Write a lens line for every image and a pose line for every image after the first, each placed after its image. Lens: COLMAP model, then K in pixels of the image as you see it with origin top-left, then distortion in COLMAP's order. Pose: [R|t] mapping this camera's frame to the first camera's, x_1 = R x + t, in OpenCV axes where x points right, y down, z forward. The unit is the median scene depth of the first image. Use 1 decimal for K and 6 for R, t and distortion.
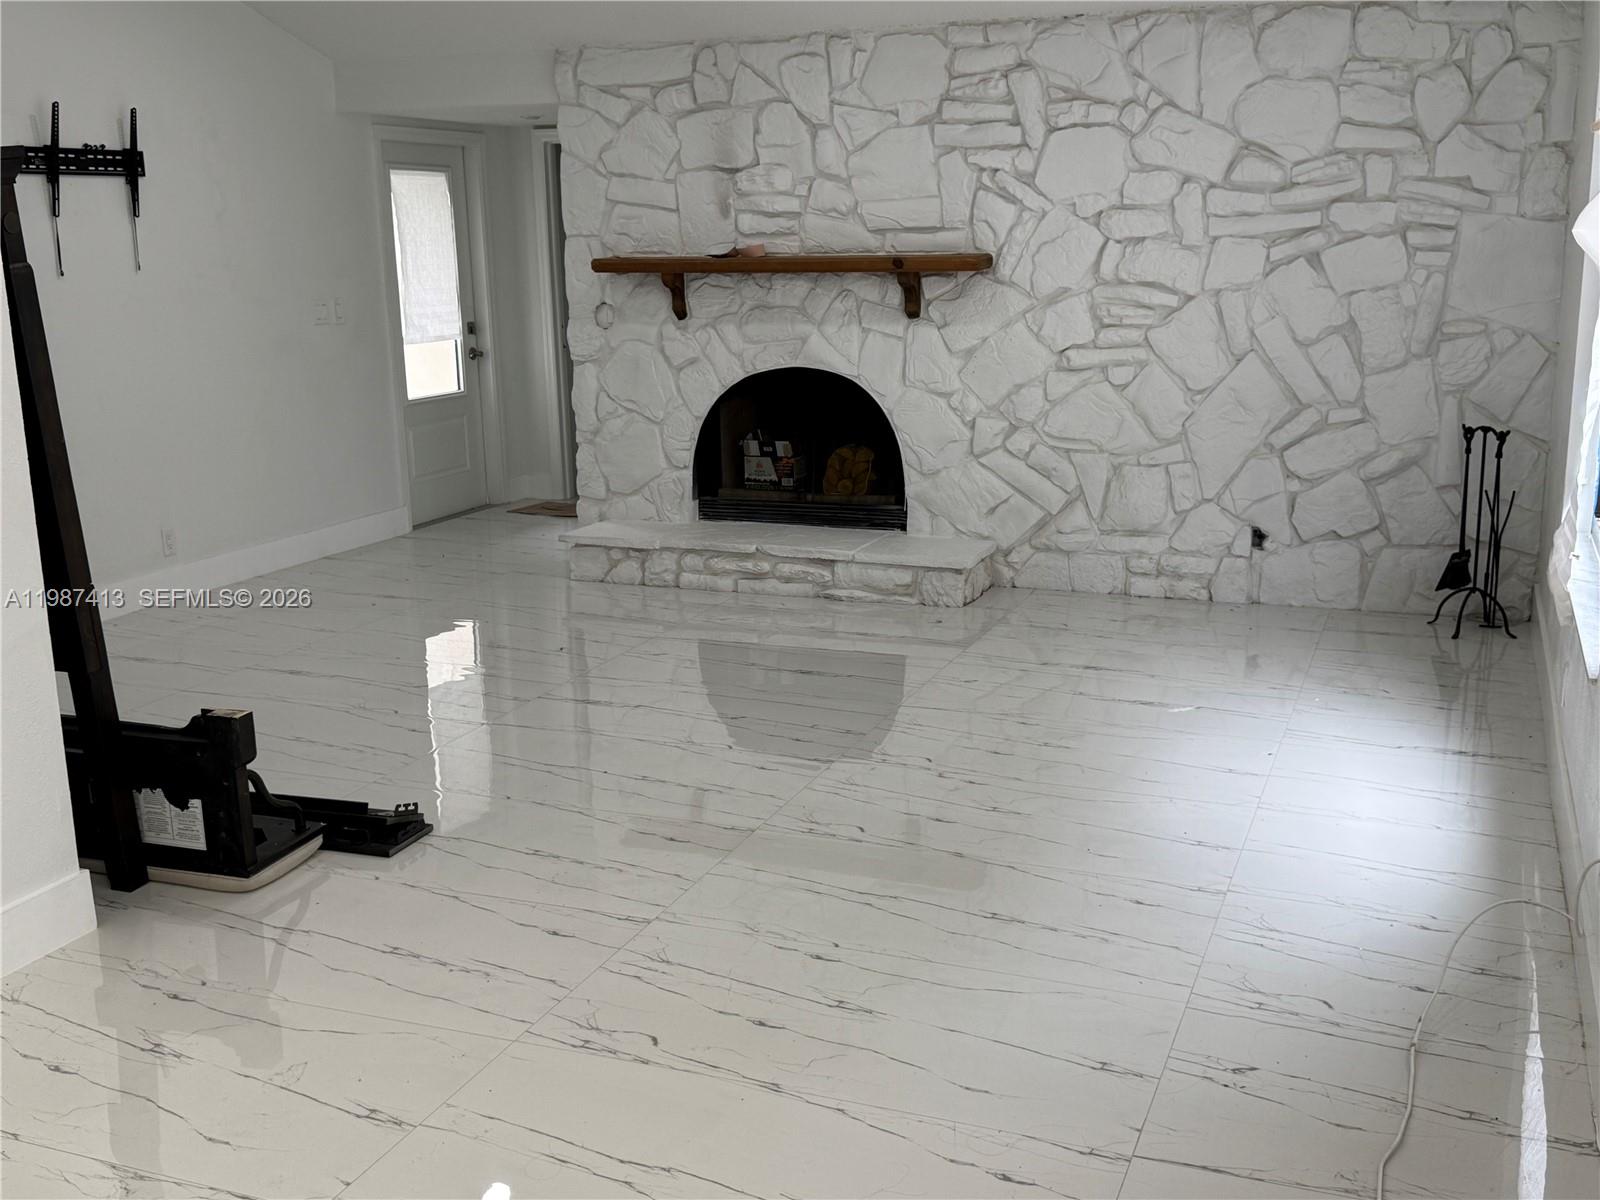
lens RADIAL K [[1648.1, 0, 799.1], [0, 1648.1, 603.6], [0, 0, 1]] dist [0.223985, -0.488043]
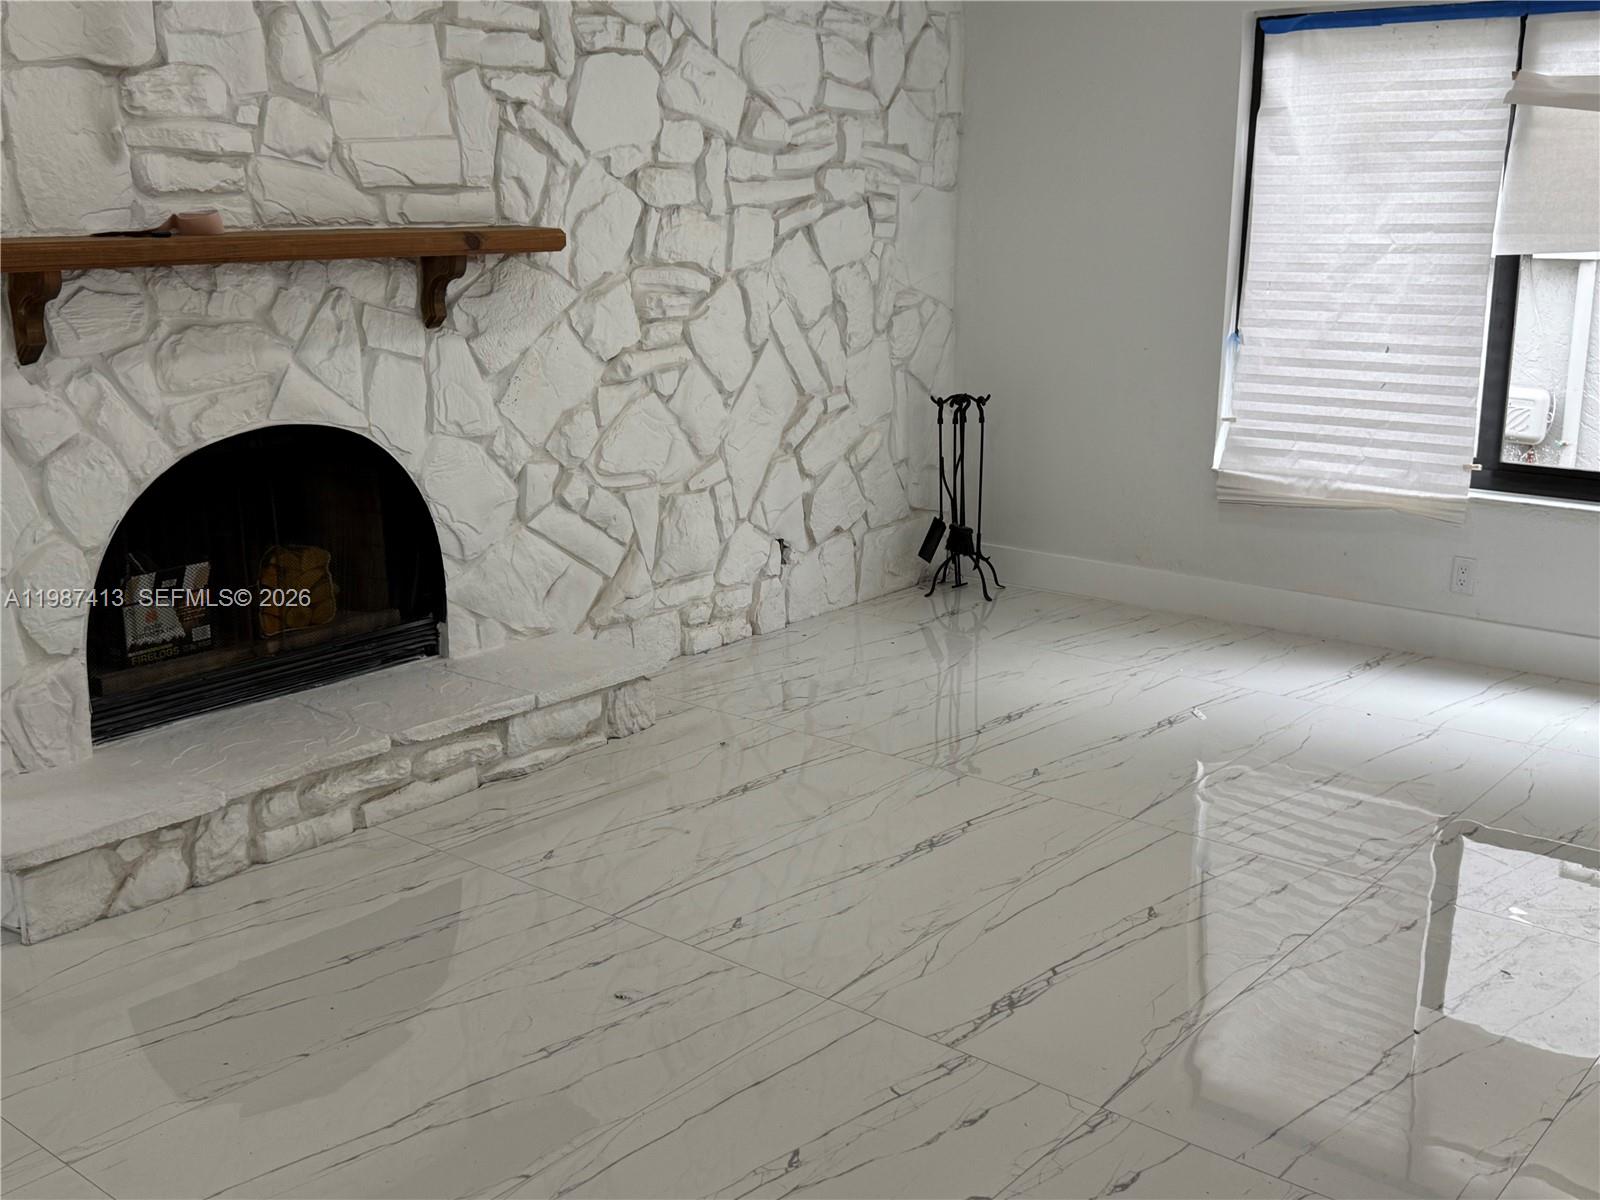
lens RADIAL K [[1648.1, 0, 799.1], [0, 1648.1, 603.6], [0, 0, 1]] dist [0.223985, -0.488043]
pose [[0.314778, -0.219144, 0.923521, -0.517846], [0.213747, 0.964356, 0.155979, -0.142801], [-0.924785, 0.148301, 0.350400, 0.674798]]
